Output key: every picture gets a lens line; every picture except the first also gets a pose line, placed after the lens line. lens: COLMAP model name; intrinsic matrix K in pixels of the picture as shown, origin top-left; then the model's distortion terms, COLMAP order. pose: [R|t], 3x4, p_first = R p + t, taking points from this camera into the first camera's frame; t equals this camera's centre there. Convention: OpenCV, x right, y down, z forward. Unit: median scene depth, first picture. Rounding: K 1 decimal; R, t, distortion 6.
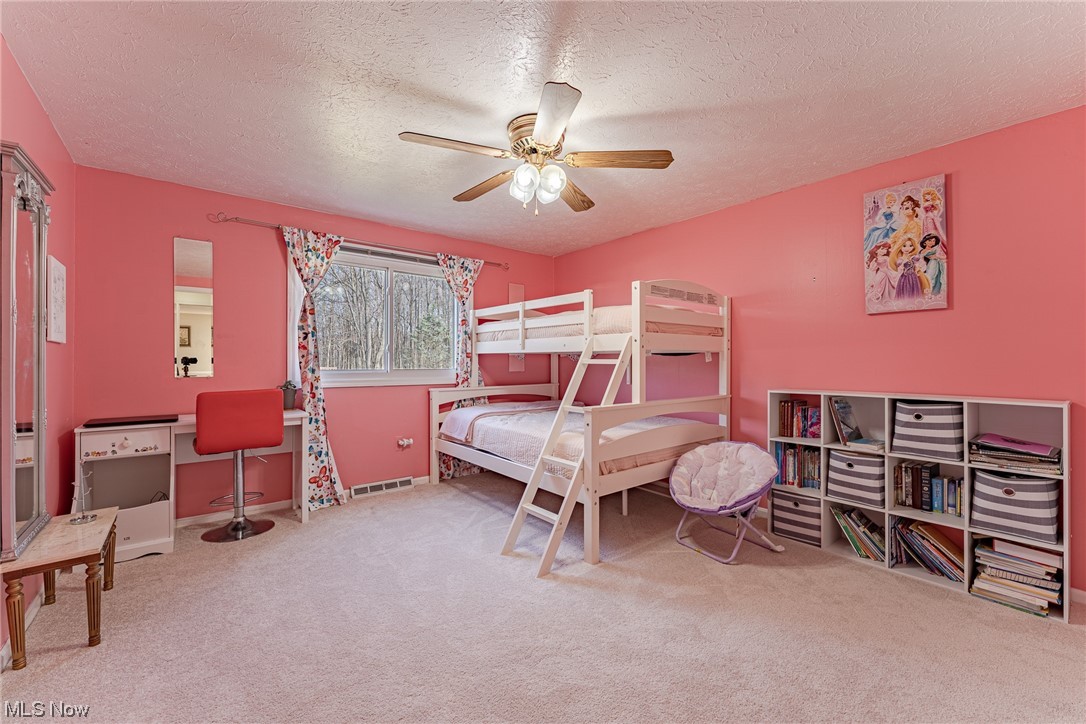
lens RADIAL K [[444.1, 0, 543.0], [0, 444.1, 362.0], [0, 0, 1]] dist [0.000490, 0.000128]
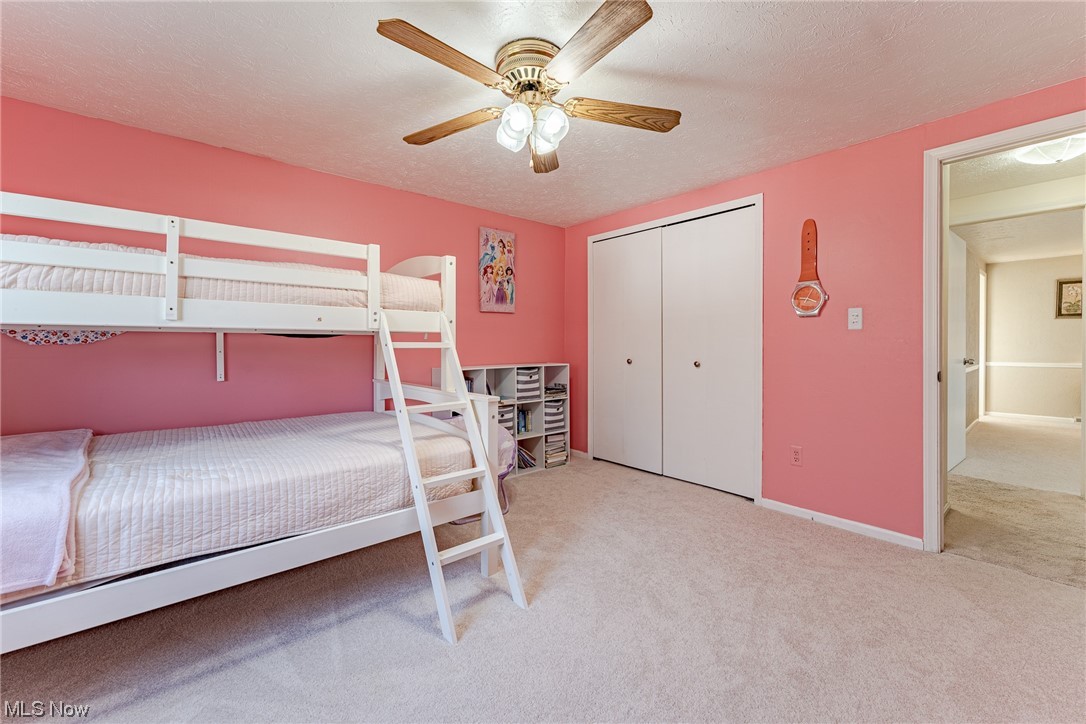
lens RADIAL K [[446.4, 0, 545.2], [0, 446.4, 347.8], [0, 0, 1]] dist [0.000093, 0.000079]
pose [[-0.049653, -0.009638, 0.998720, -0.758572], [0.002688, 0.999949, 0.009783, -0.003929], [-0.998763, 0.003170, -0.049625, 0.911765]]
